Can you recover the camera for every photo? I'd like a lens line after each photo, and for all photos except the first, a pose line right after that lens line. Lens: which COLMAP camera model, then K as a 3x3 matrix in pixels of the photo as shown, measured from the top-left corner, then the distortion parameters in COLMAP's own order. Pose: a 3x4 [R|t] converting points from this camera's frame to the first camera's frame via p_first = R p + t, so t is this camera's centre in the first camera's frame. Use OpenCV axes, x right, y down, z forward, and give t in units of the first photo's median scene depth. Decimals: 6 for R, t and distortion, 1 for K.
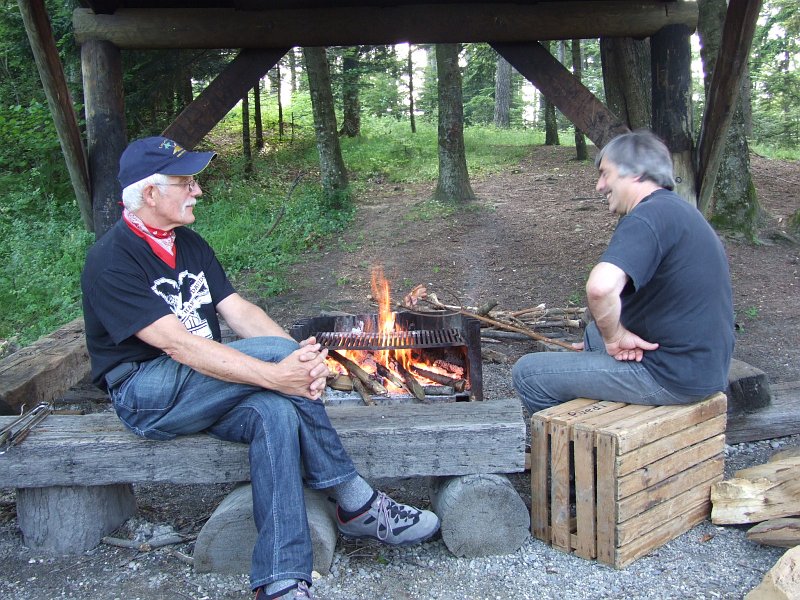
lens RADIAL K [[906.6, 0, 402.0], [0, 906.6, 299.8], [0, 0, 1]] dist [-0.020397, 0.000000]
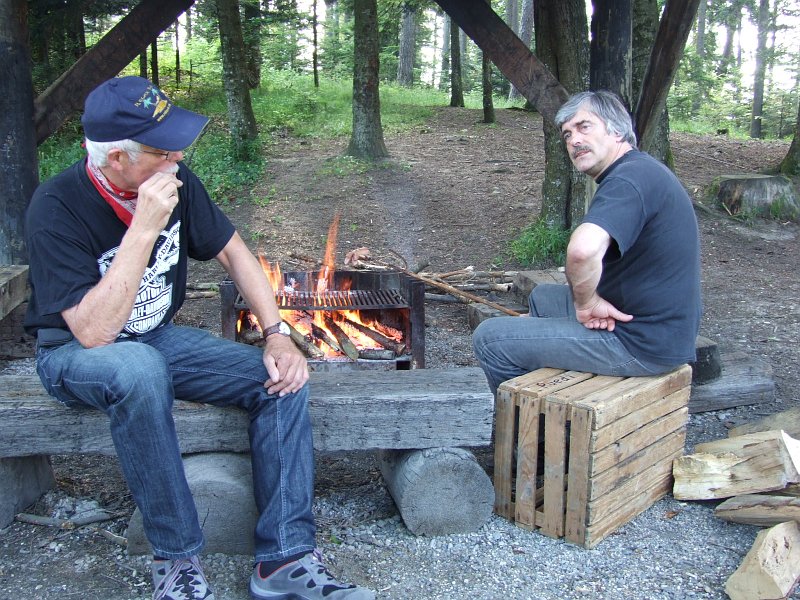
lens RADIAL K [[906.6, 0, 401.0], [0, 906.6, 297.2], [0, 0, 1]] dist [-0.020397, 0.000000]
pose [[0.992596, 0.026105, 0.118624, -0.066714], [-0.031053, 0.998715, 0.040056, 0.002358], [-0.117426, -0.043443, 0.992131, 0.082770]]
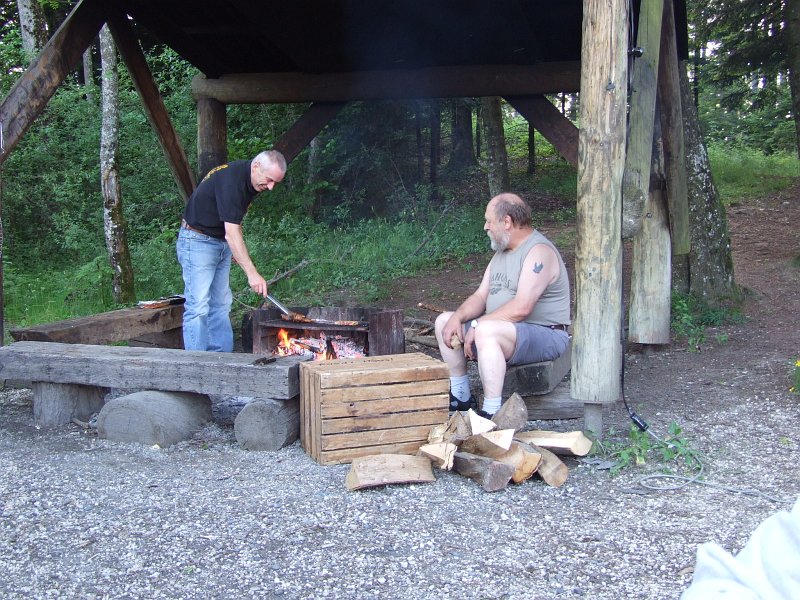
lens RADIAL K [[964.7, 0, 397.6], [0, 964.7, 300.9], [0, 0, 1]] dist [0.003816, 0.000000]
pose [[0.935672, 0.064538, -0.346920, 0.804903], [-0.075853, 0.996936, -0.019120, 0.039513], [0.344623, 0.044205, 0.937700, -0.437129]]
